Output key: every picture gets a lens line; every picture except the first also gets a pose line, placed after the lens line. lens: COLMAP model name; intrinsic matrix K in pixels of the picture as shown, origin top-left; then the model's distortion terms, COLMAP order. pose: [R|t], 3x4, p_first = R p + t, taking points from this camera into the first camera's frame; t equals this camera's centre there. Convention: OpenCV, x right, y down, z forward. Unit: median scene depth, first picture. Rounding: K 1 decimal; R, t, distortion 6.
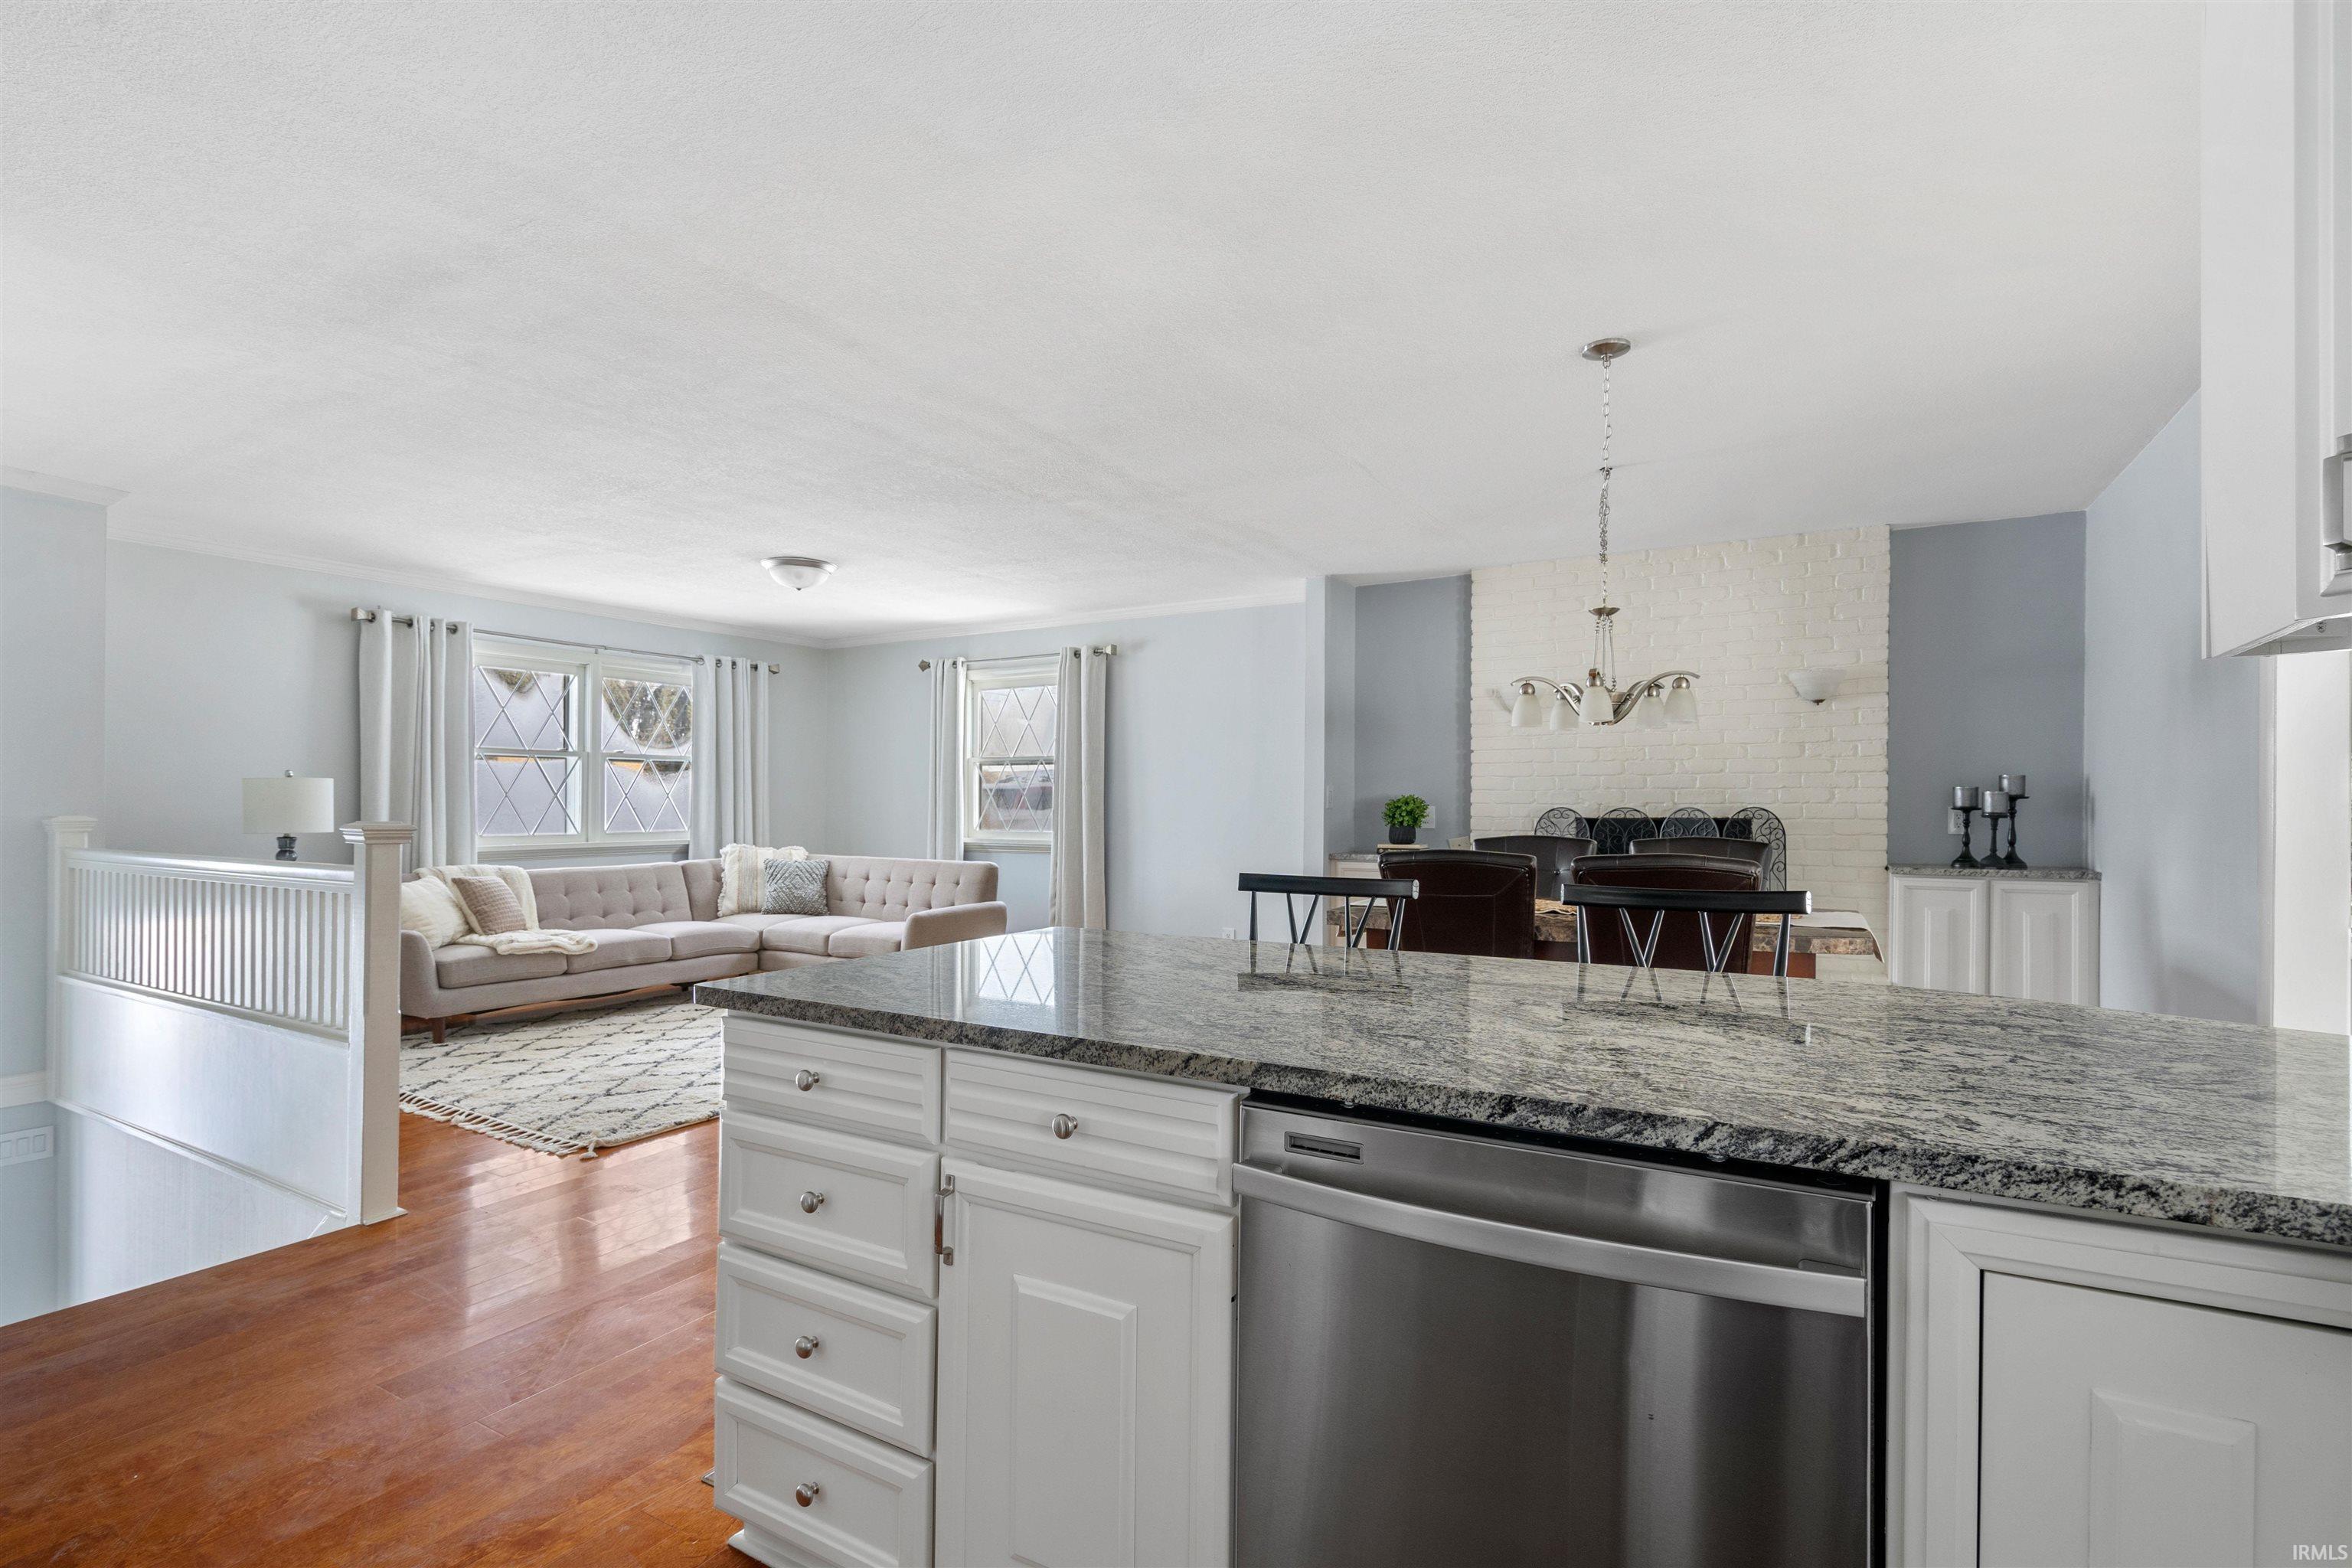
lens RADIAL K [[1087.6, 0, 1184.6], [0, 1087.6, 827.8], [0, 0, 1]] dist [-0.003131, 0.000361]
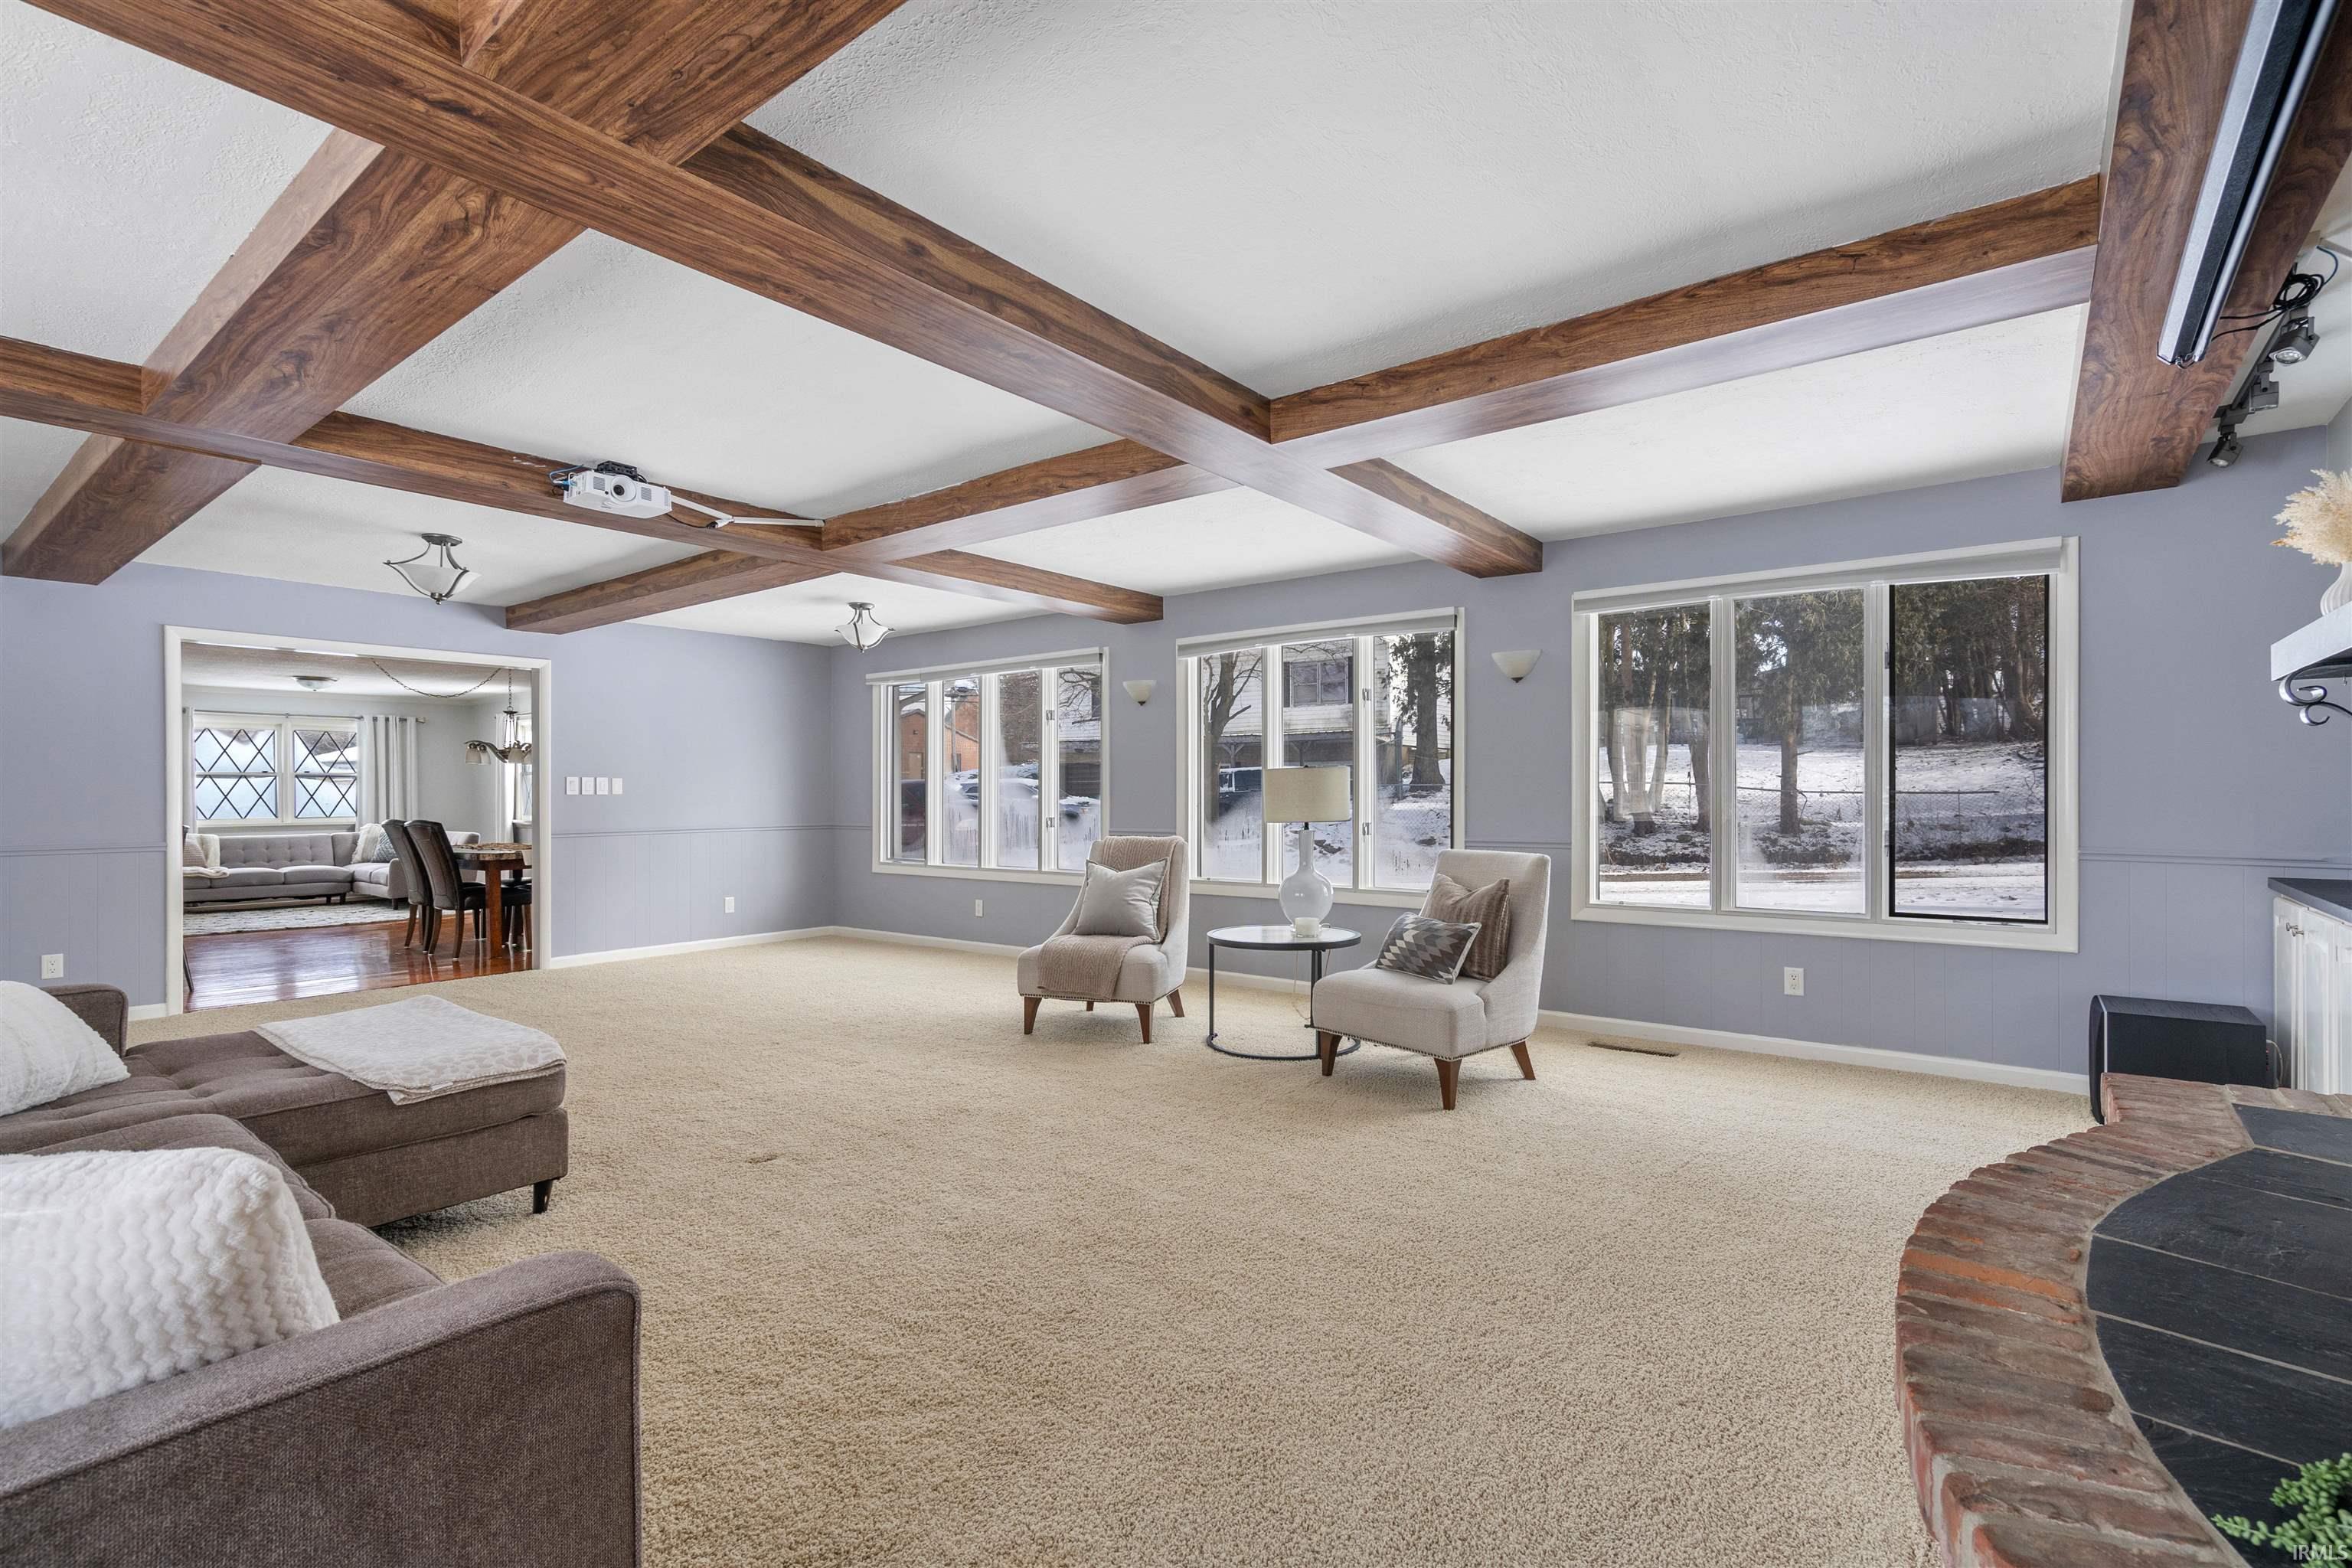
lens RADIAL K [[1087.6, 0, 1212.7], [0, 1087.6, 812.6], [0, 0, 1]] dist [-0.003131, 0.000361]
pose [[0.992331, -0.003781, -0.123548, 1.449686], [0.003673, 0.999993, -0.001106, 0.005168], [0.123551, 0.000644, 0.992338, -0.716688]]
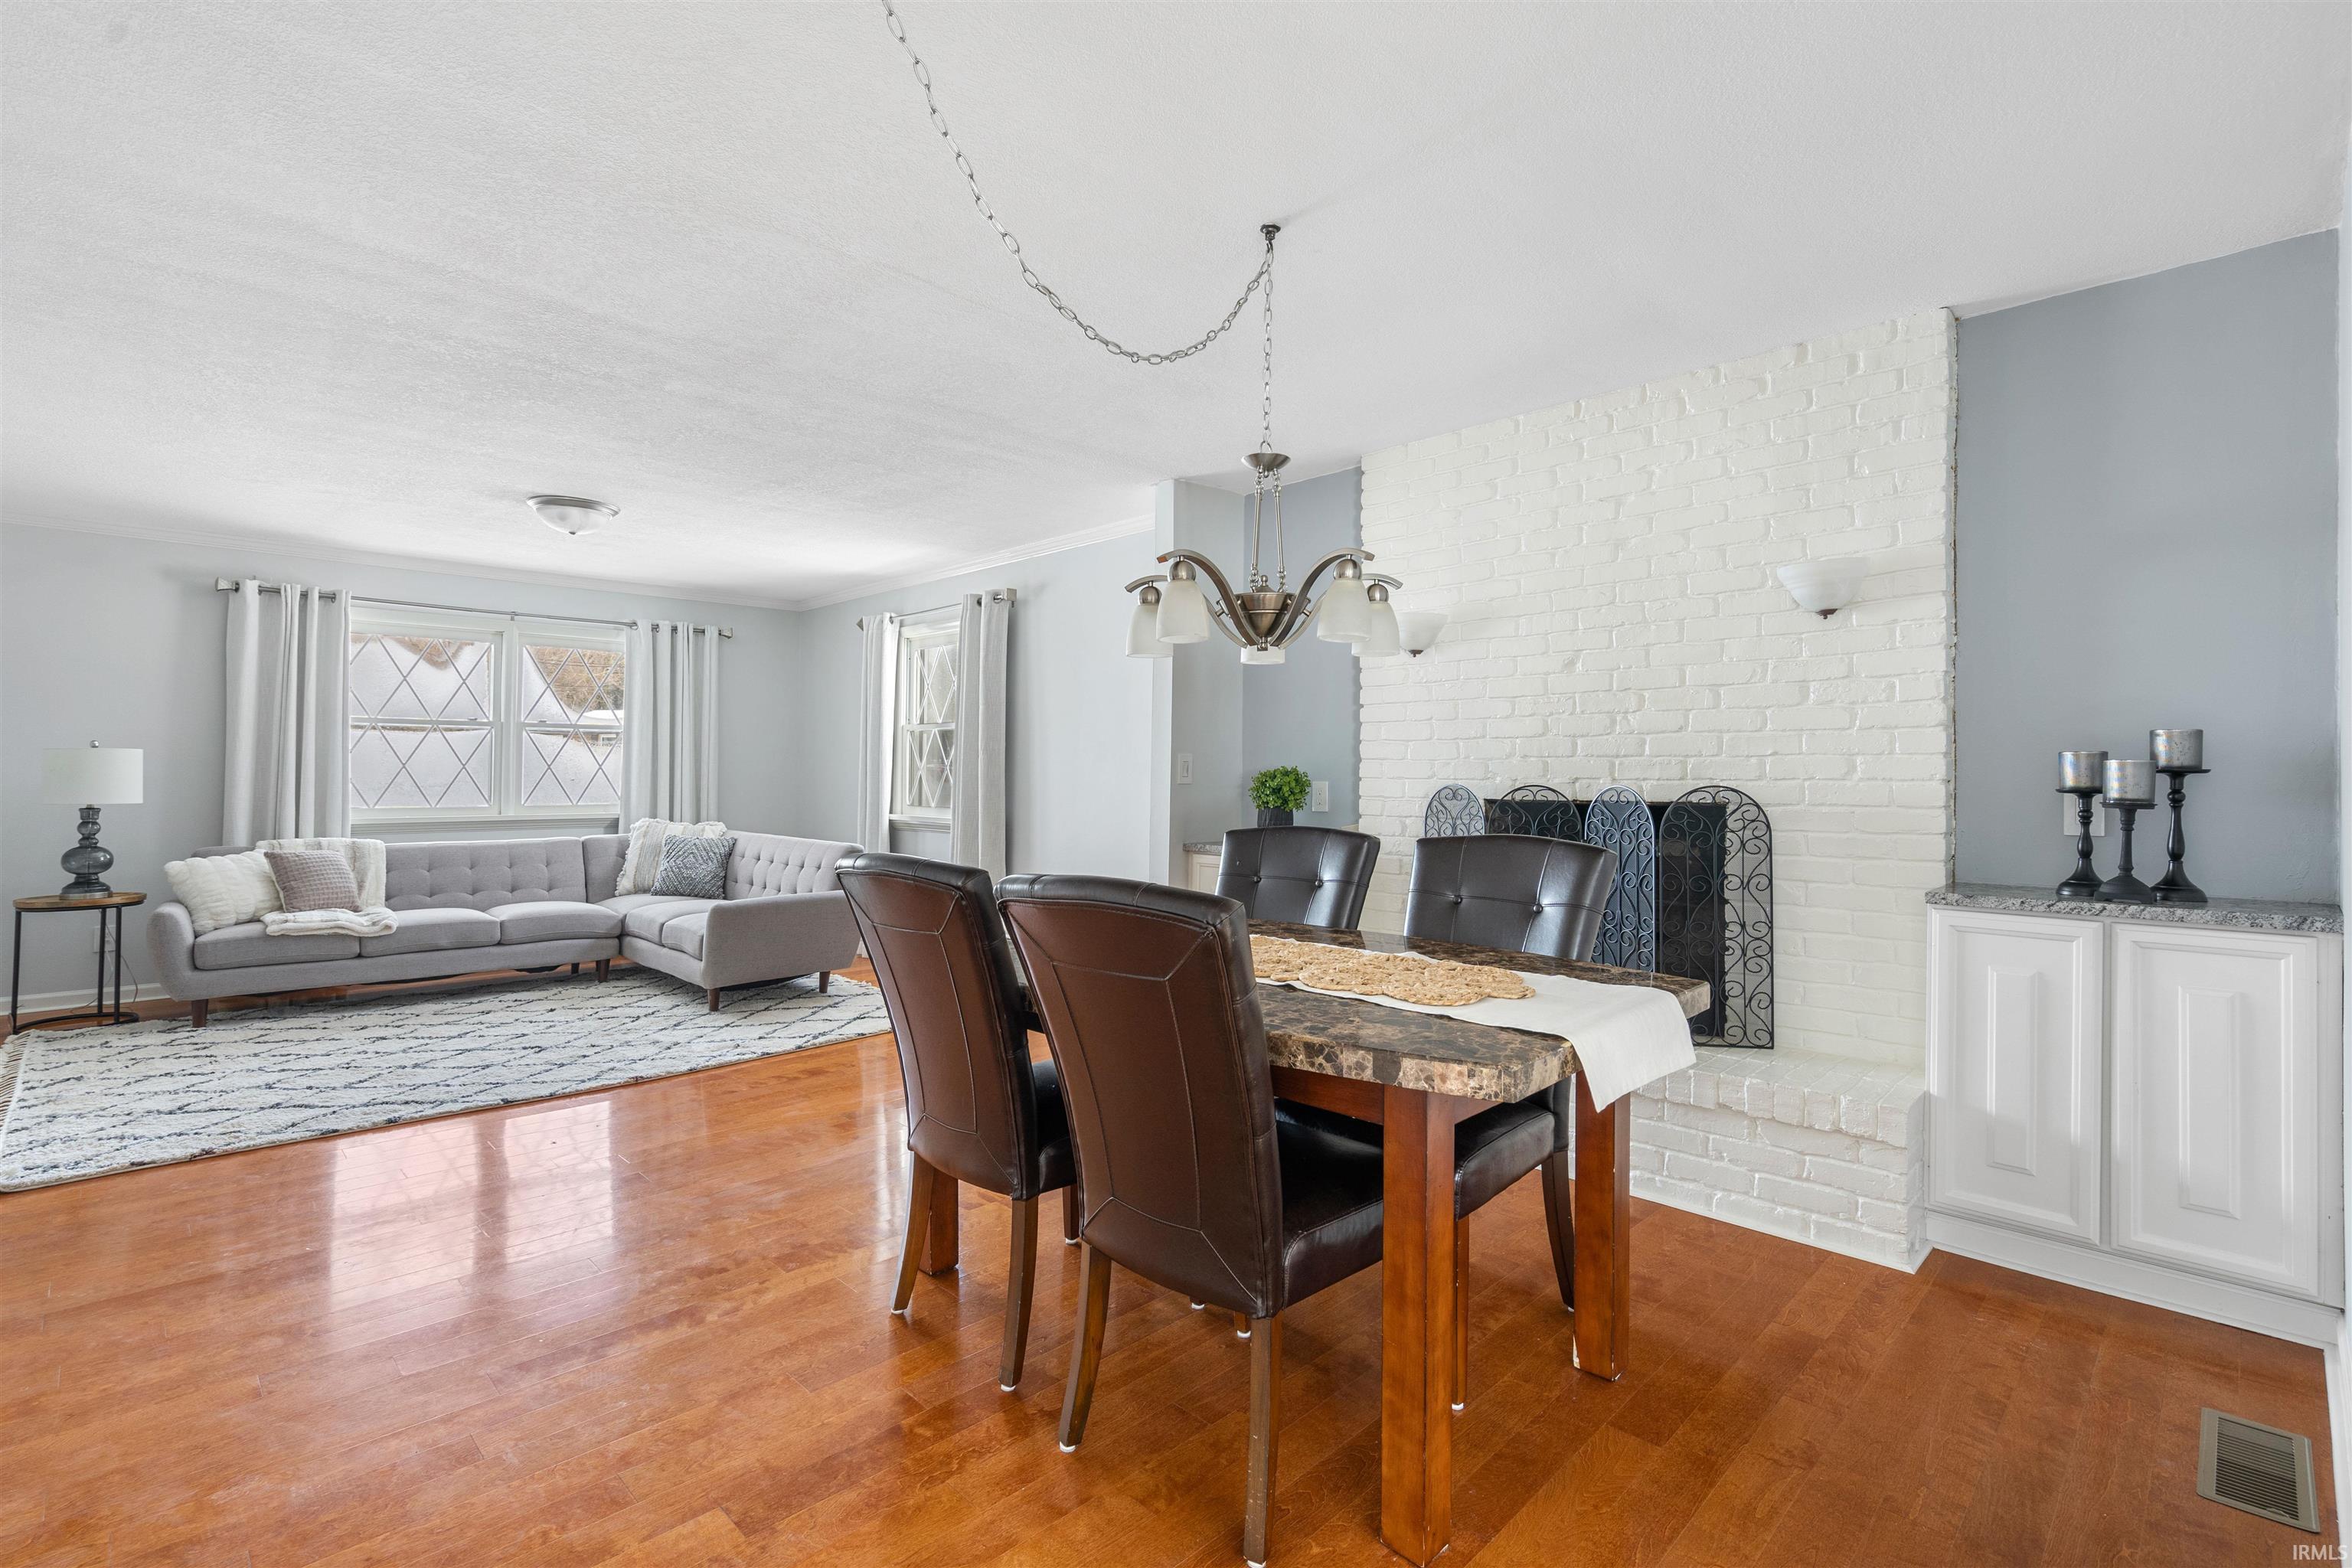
lens RADIAL K [[1087.6, 0, 1179.6], [0, 1087.6, 779.4], [0, 0, 1]] dist [-0.003131, 0.000361]
pose [[0.962695, 0.004043, -0.270559, 0.352598], [-0.009517, 0.999776, -0.018924, -0.007214], [0.270422, 0.020793, 0.962517, 0.281978]]
